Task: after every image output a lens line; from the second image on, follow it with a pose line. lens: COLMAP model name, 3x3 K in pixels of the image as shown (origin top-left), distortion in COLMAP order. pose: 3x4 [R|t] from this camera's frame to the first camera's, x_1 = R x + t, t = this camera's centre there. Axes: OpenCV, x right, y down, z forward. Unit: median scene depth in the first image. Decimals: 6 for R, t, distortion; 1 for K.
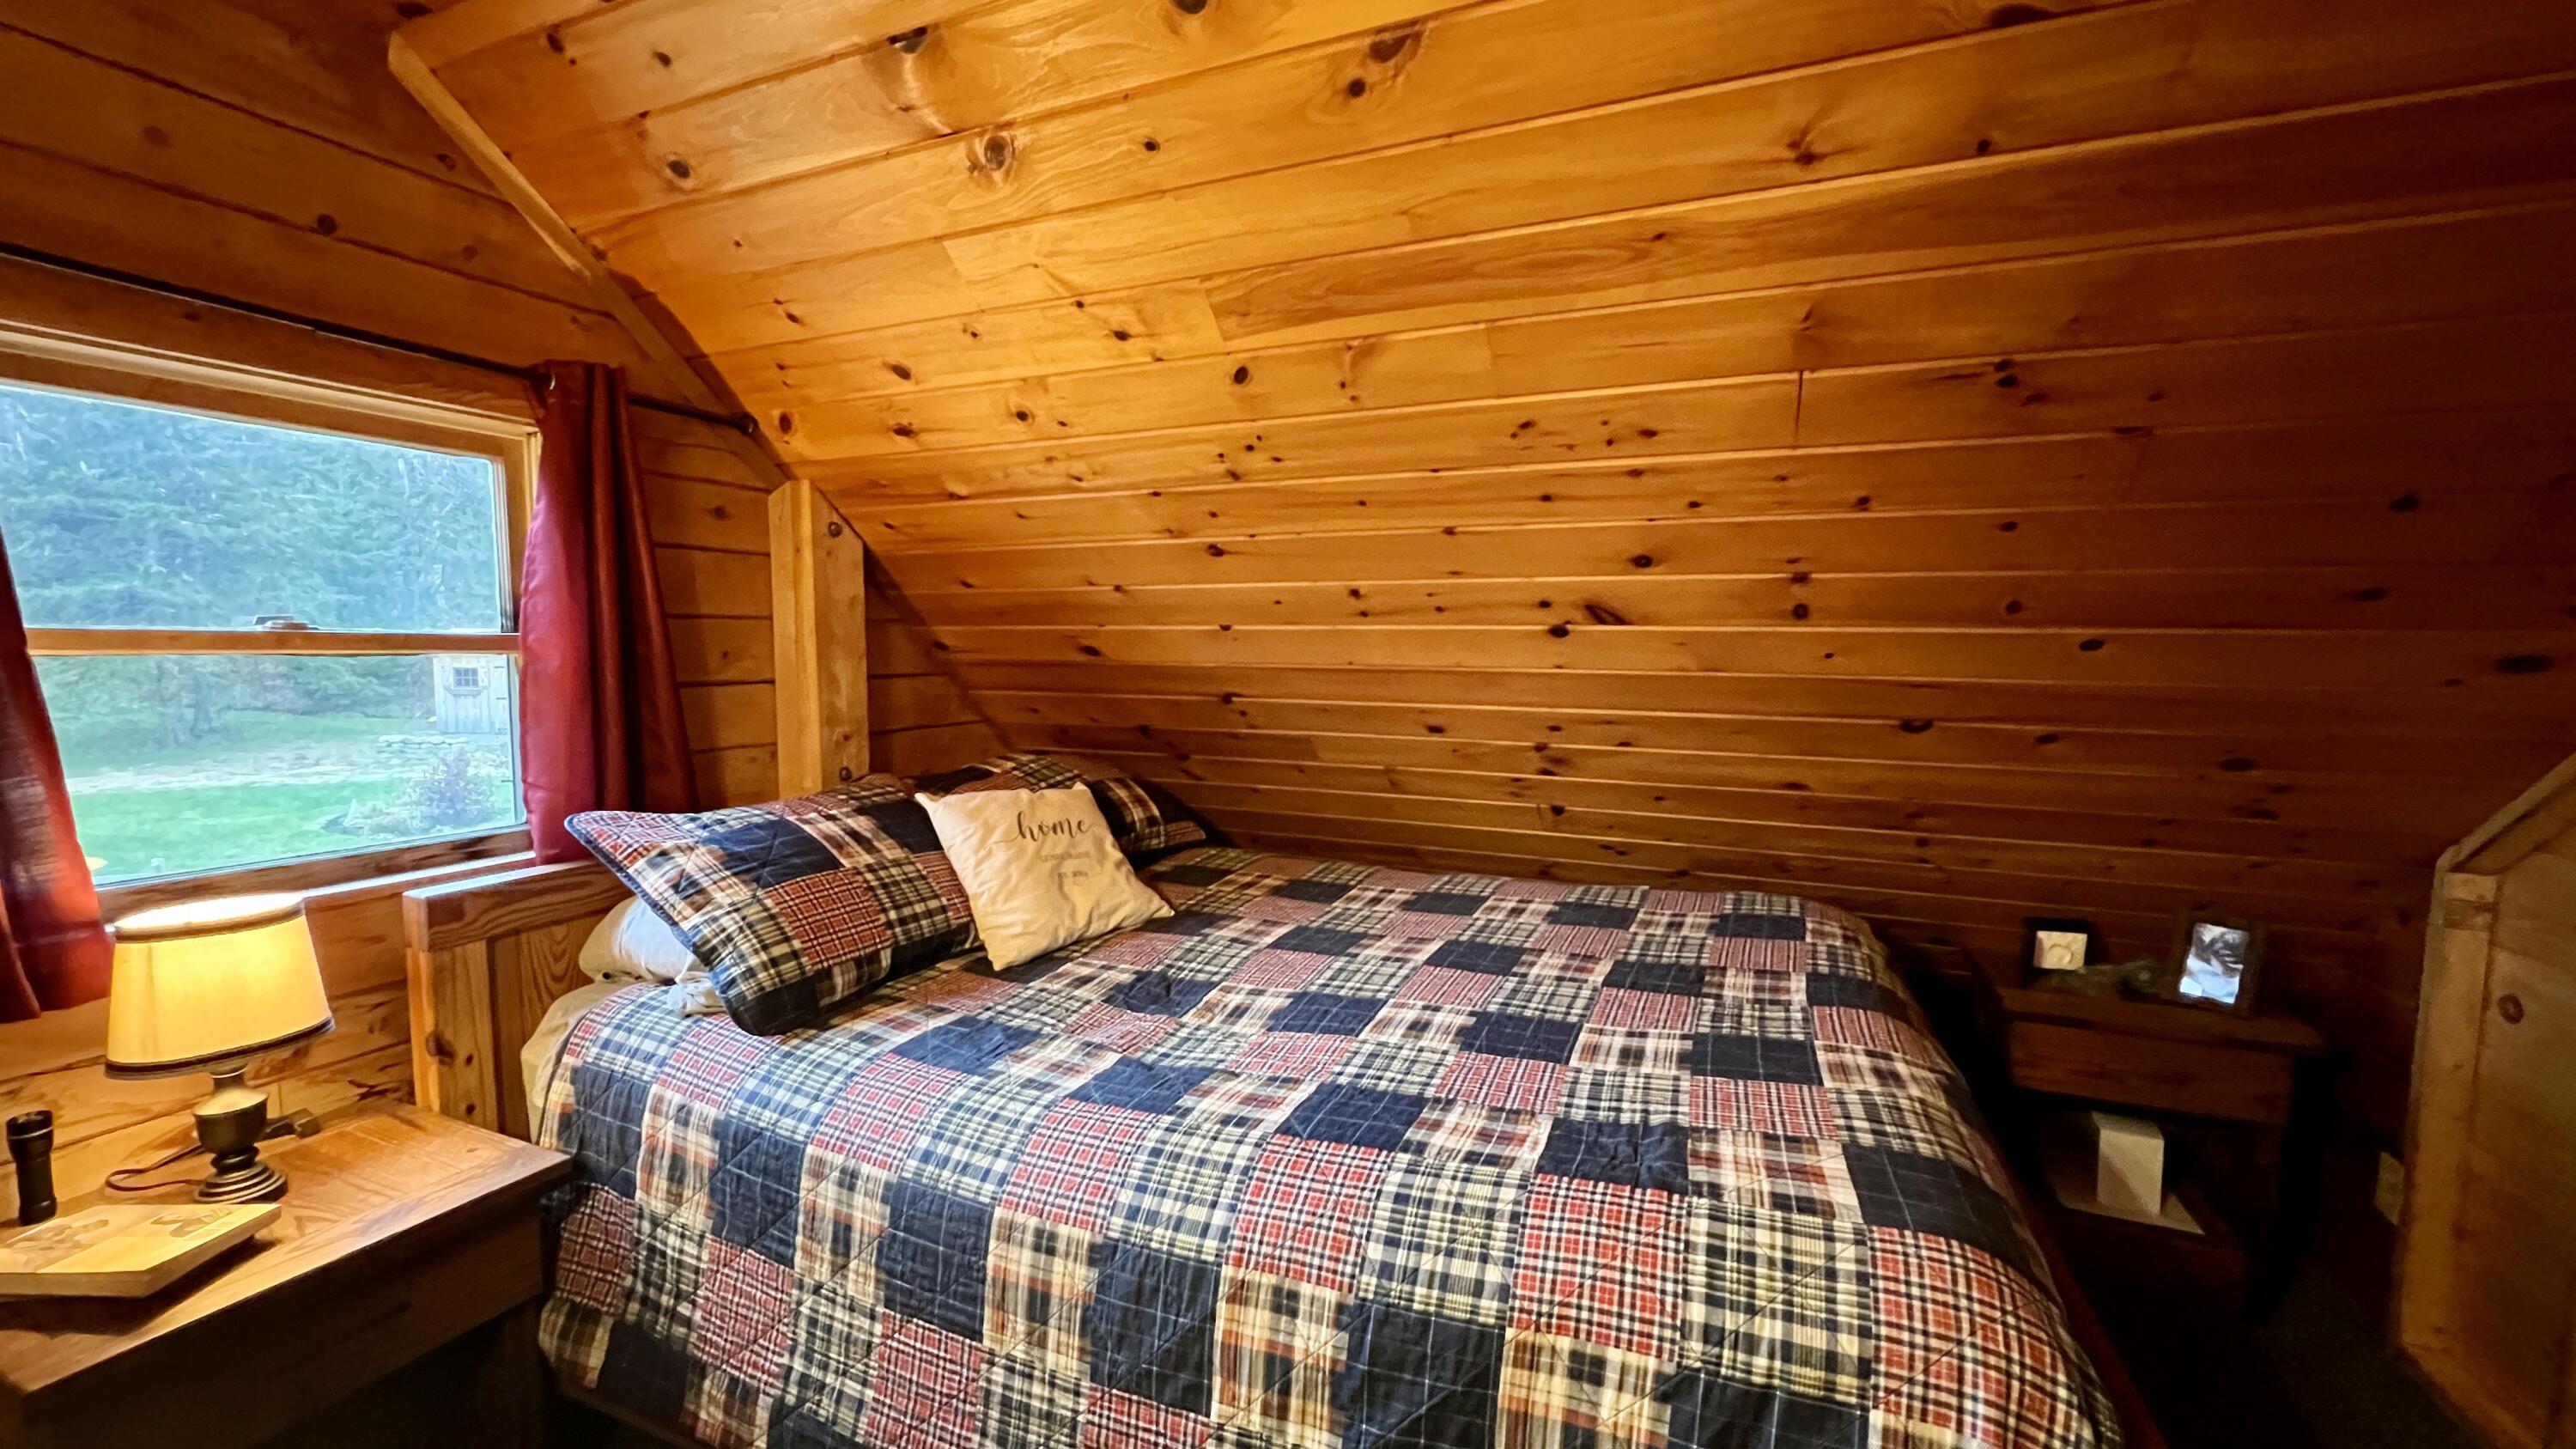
lens RADIAL K [[1026.1, 0, 1290.2], [0, 1026.1, 723.0], [0, 0, 1]] dist [-0.001435, -0.000625]
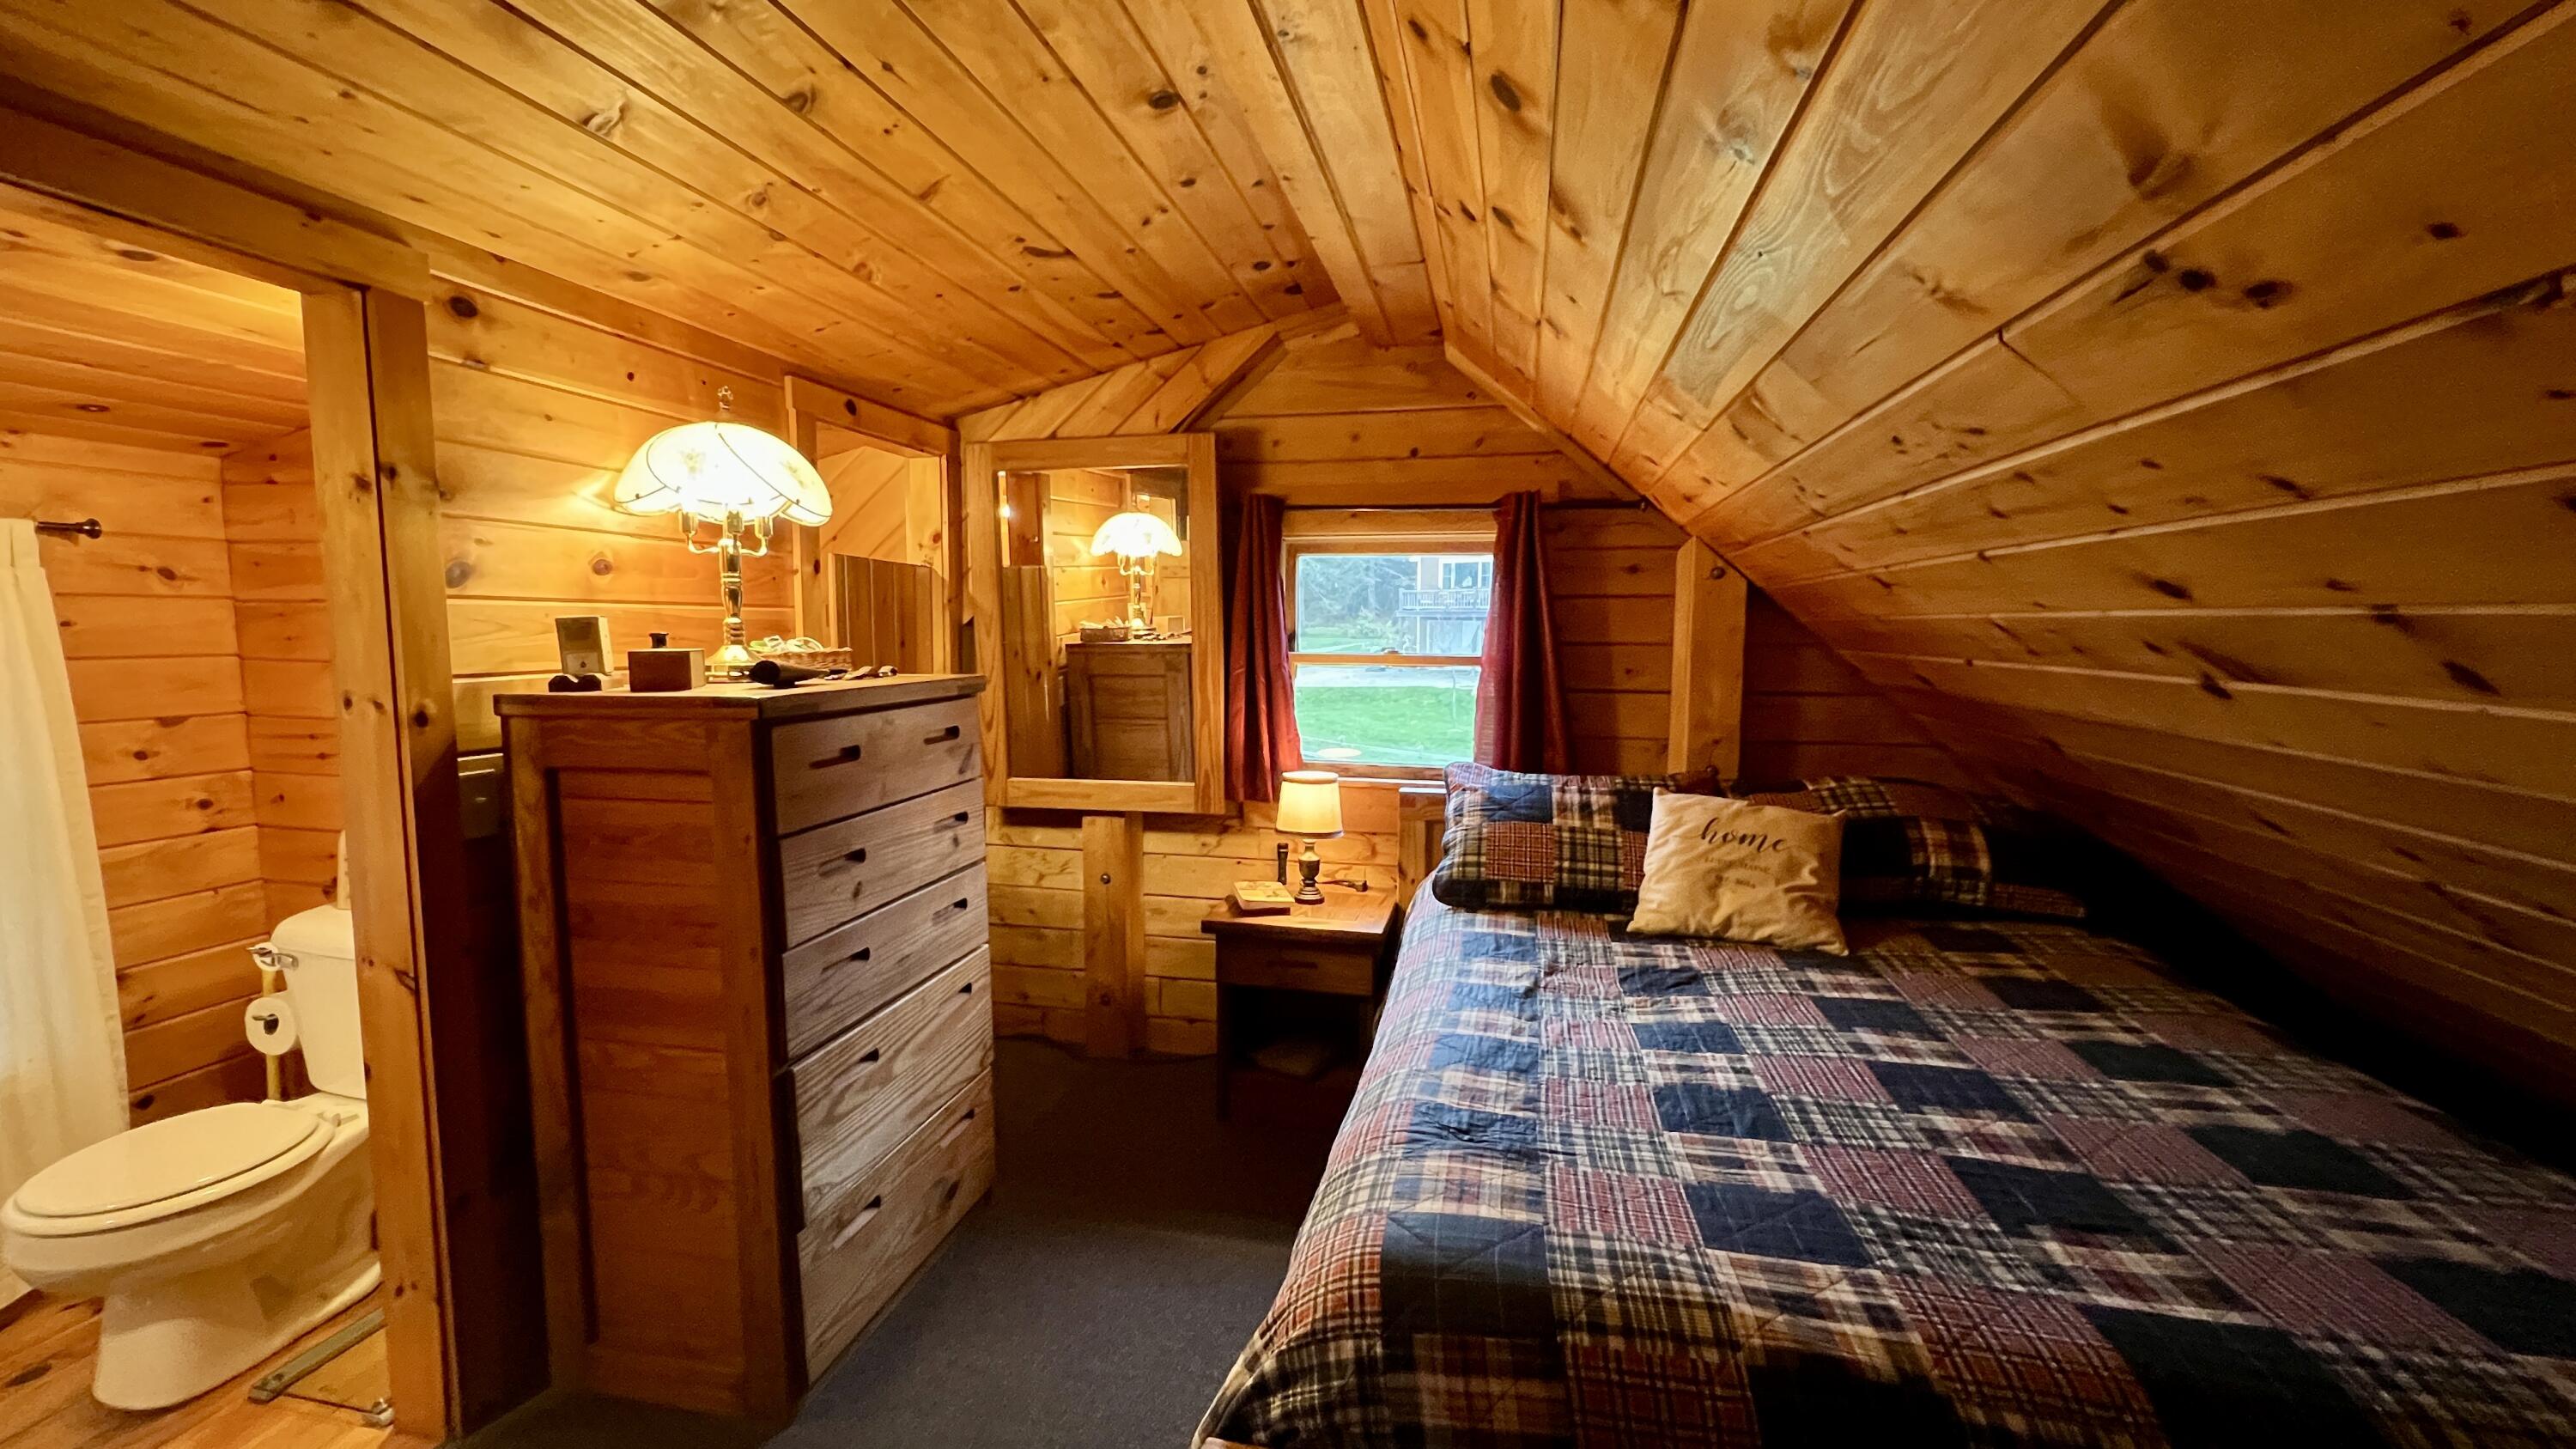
lens RADIAL K [[1026.1, 0, 1282.0], [0, 1026.1, 737.1], [0, 0, 1]] dist [-0.001435, -0.000625]
pose [[0.186179, 0.102696, -0.977134, 0.834435], [-0.078731, 0.992884, 0.089350, -0.074727], [0.979356, 0.060296, 0.192939, 0.317177]]
